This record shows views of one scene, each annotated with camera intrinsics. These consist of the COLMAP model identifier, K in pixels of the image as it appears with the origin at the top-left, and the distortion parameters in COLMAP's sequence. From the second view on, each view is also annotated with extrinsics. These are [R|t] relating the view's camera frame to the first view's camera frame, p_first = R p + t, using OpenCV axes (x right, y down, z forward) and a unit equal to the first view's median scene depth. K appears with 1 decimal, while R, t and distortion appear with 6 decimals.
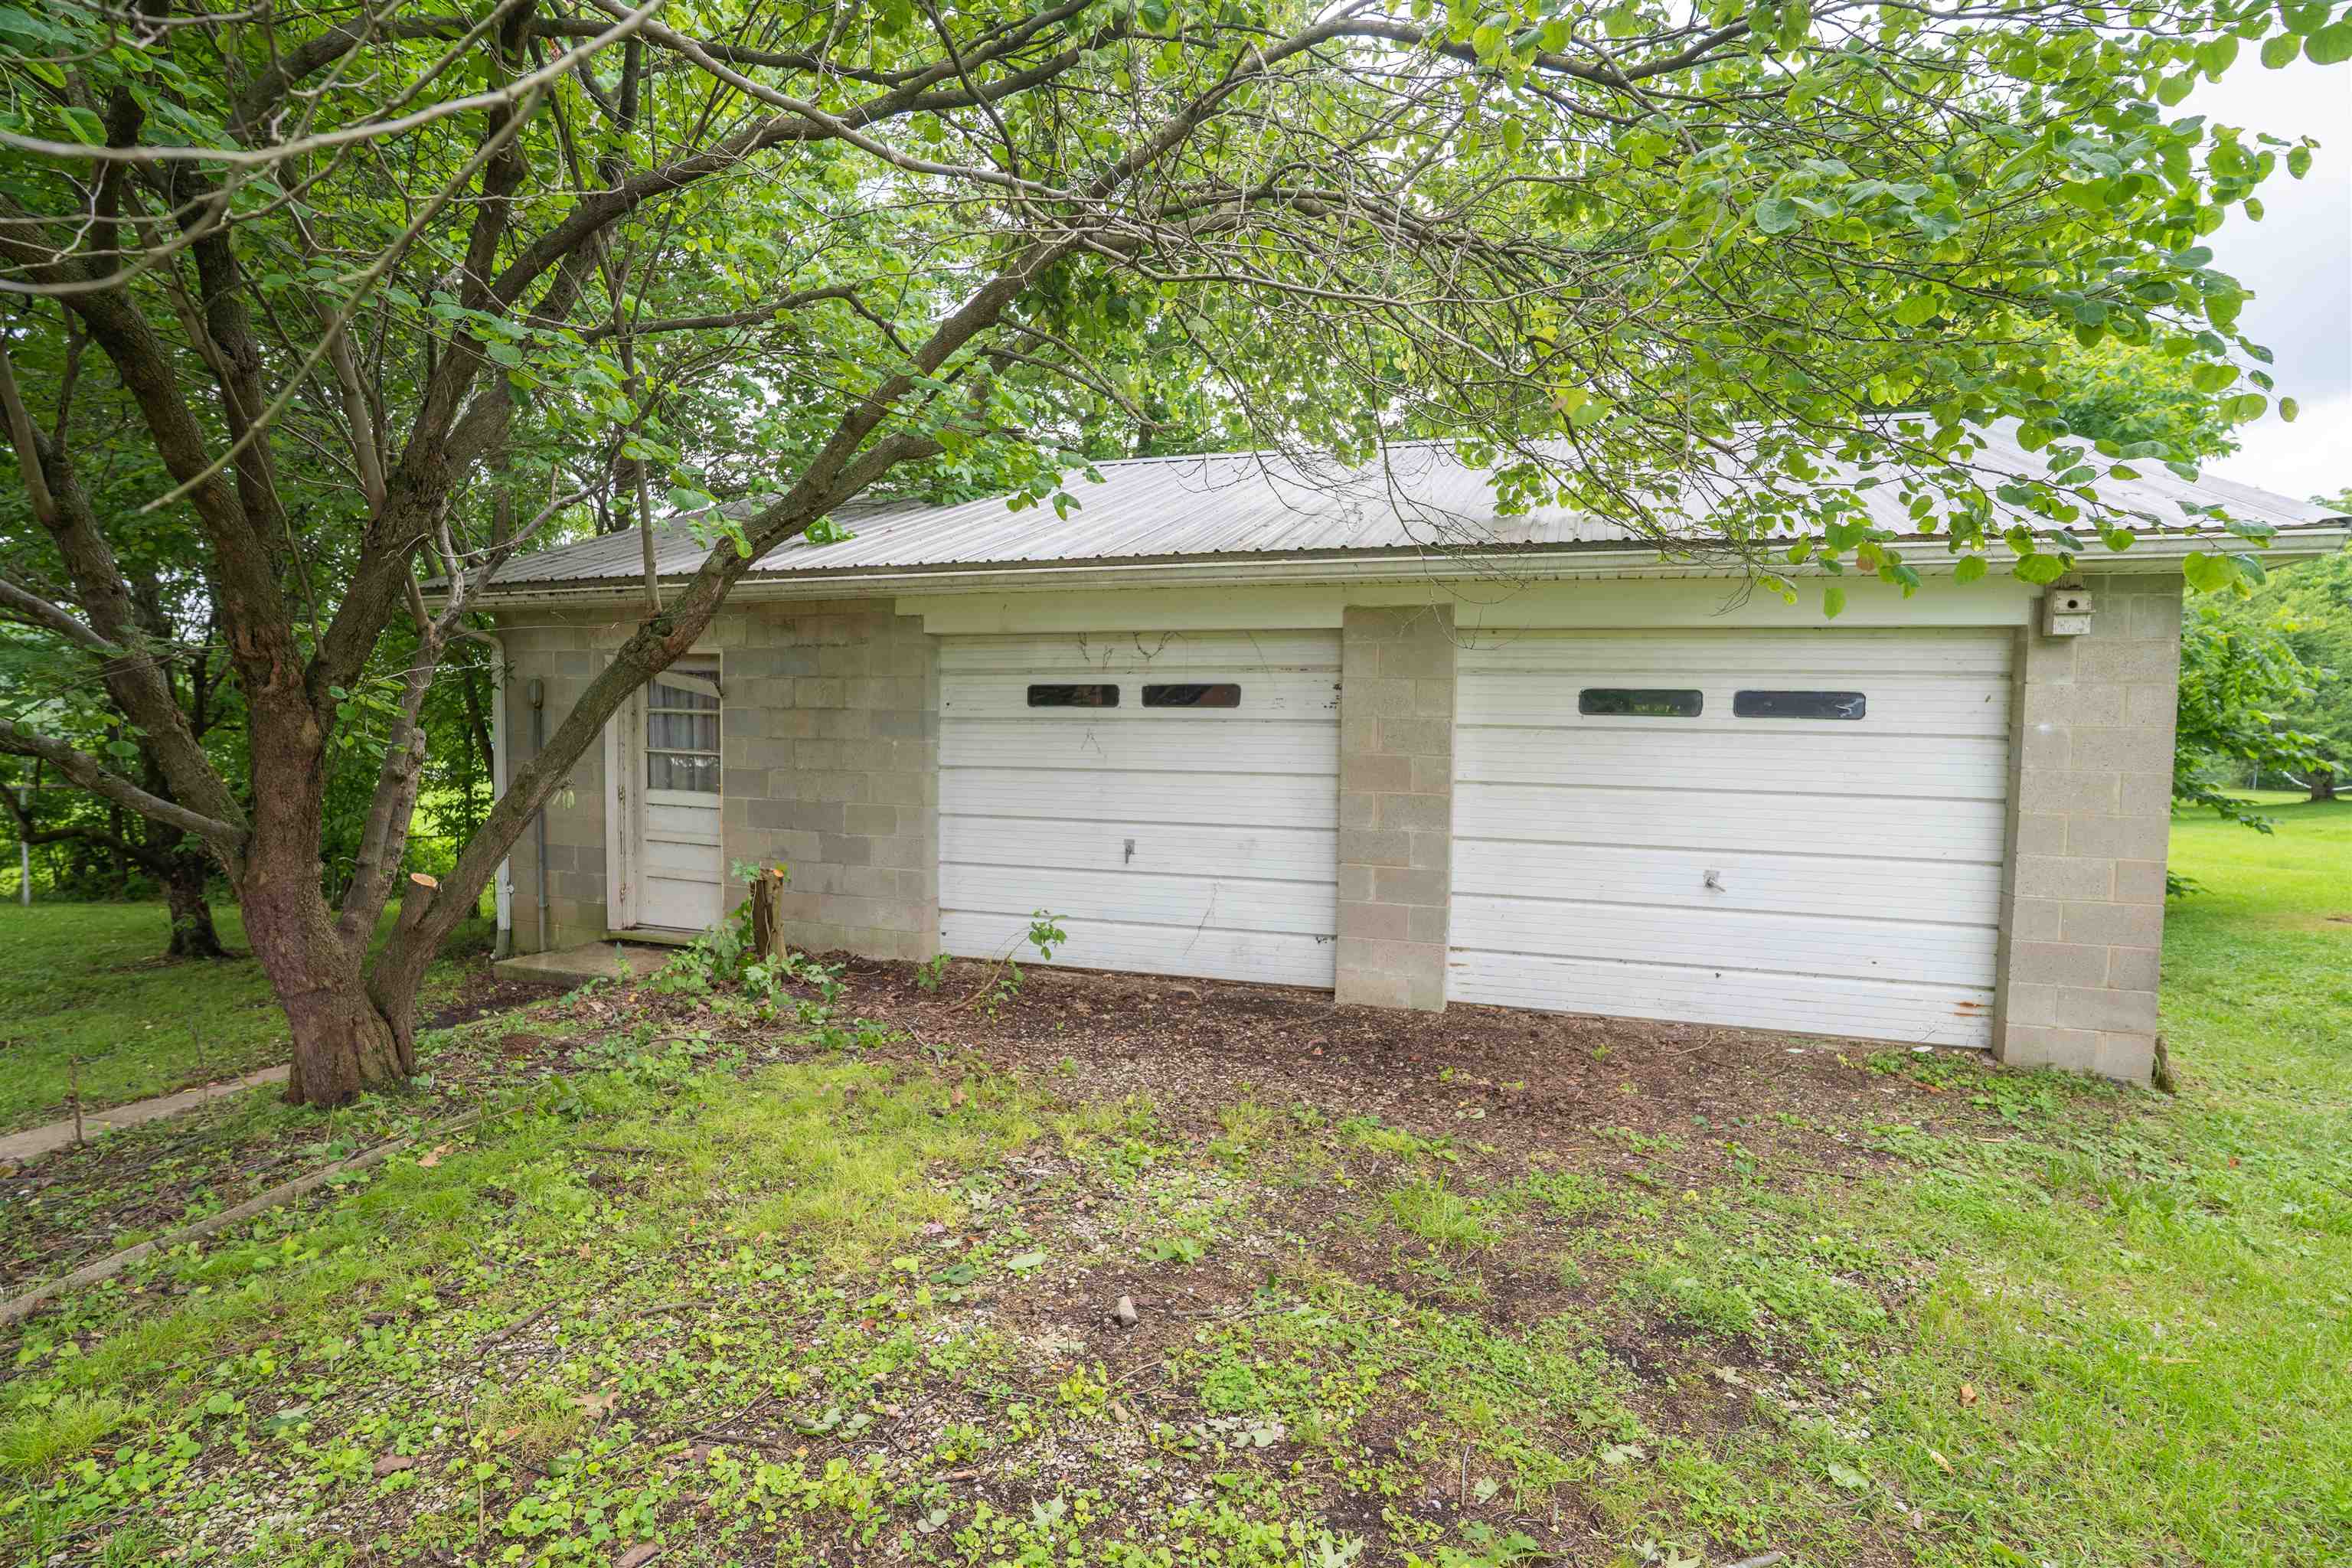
lens RADIAL K [[1161.8, 0, 1175.5], [0, 1161.8, 778.2], [0, 0, 1]] dist [-0.075408, 0.033728]
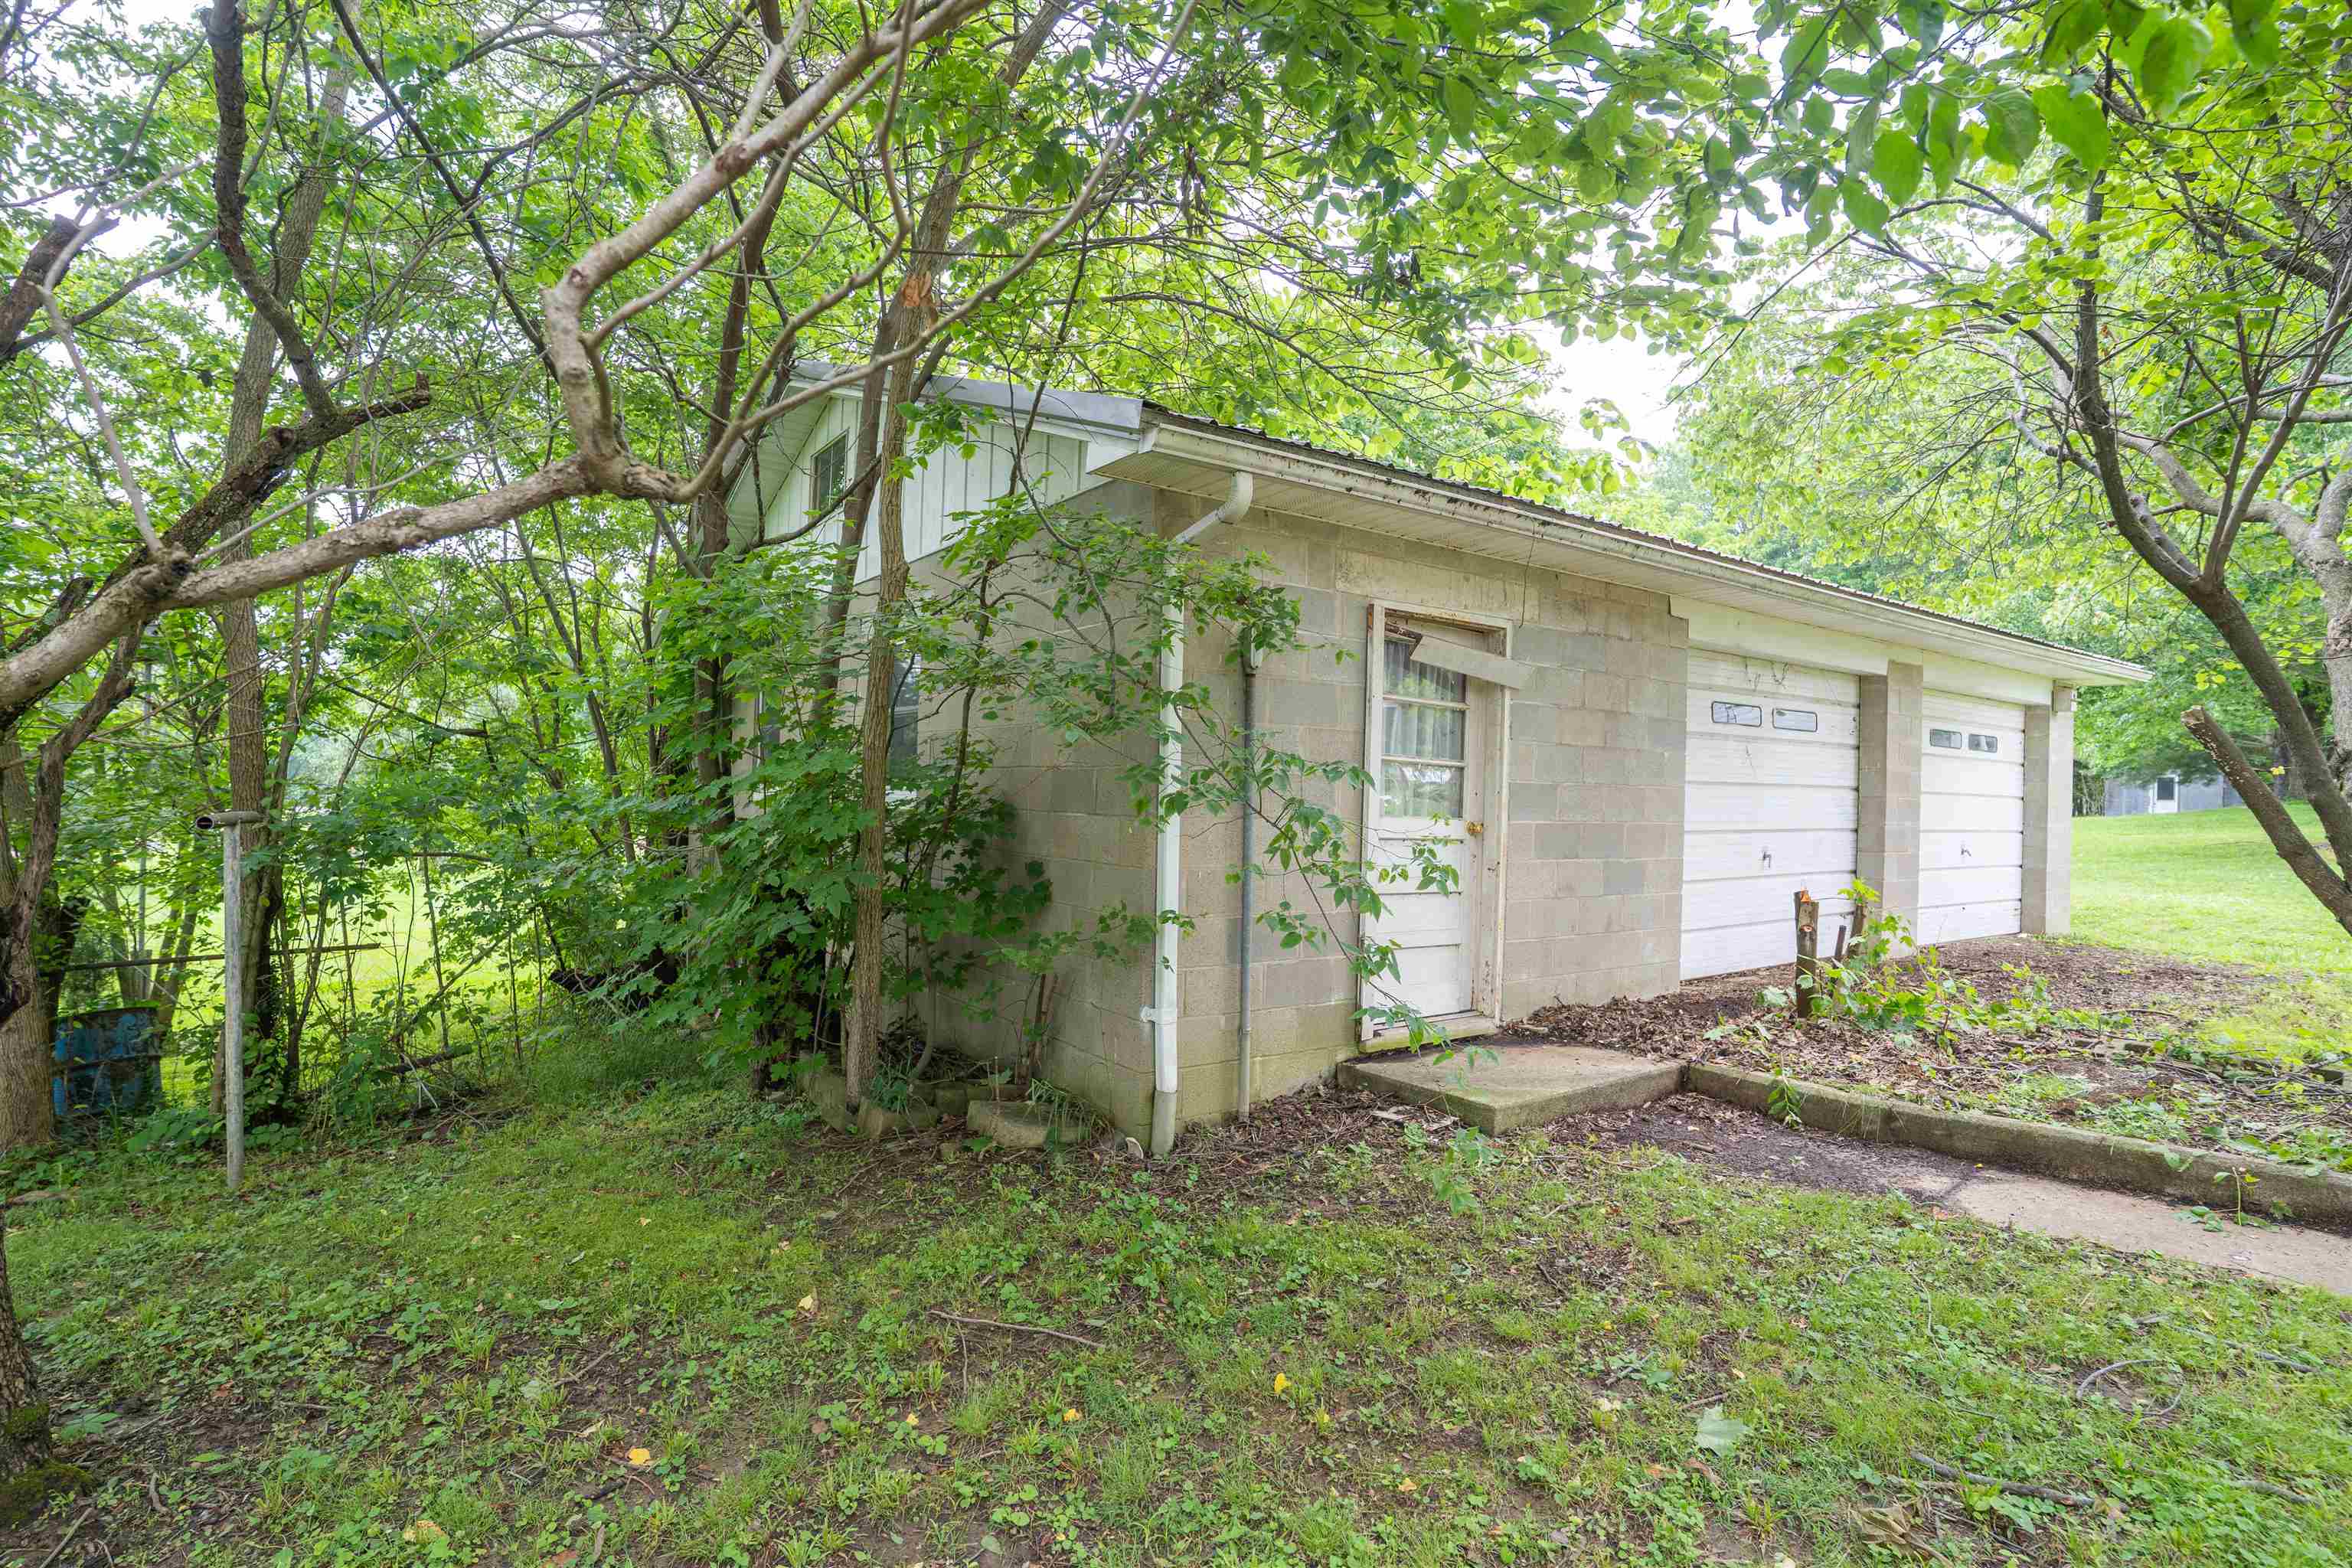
lens RADIAL K [[1161.8, 0, 1175.5], [0, 1161.8, 778.2], [0, 0, 1]] dist [-0.075408, 0.033728]
pose [[0.579770, 0.009377, 0.814726, -1.195560], [0.018927, 0.999509, -0.024972, 0.003470], [-0.814560, 0.029899, 0.579308, 0.787691]]
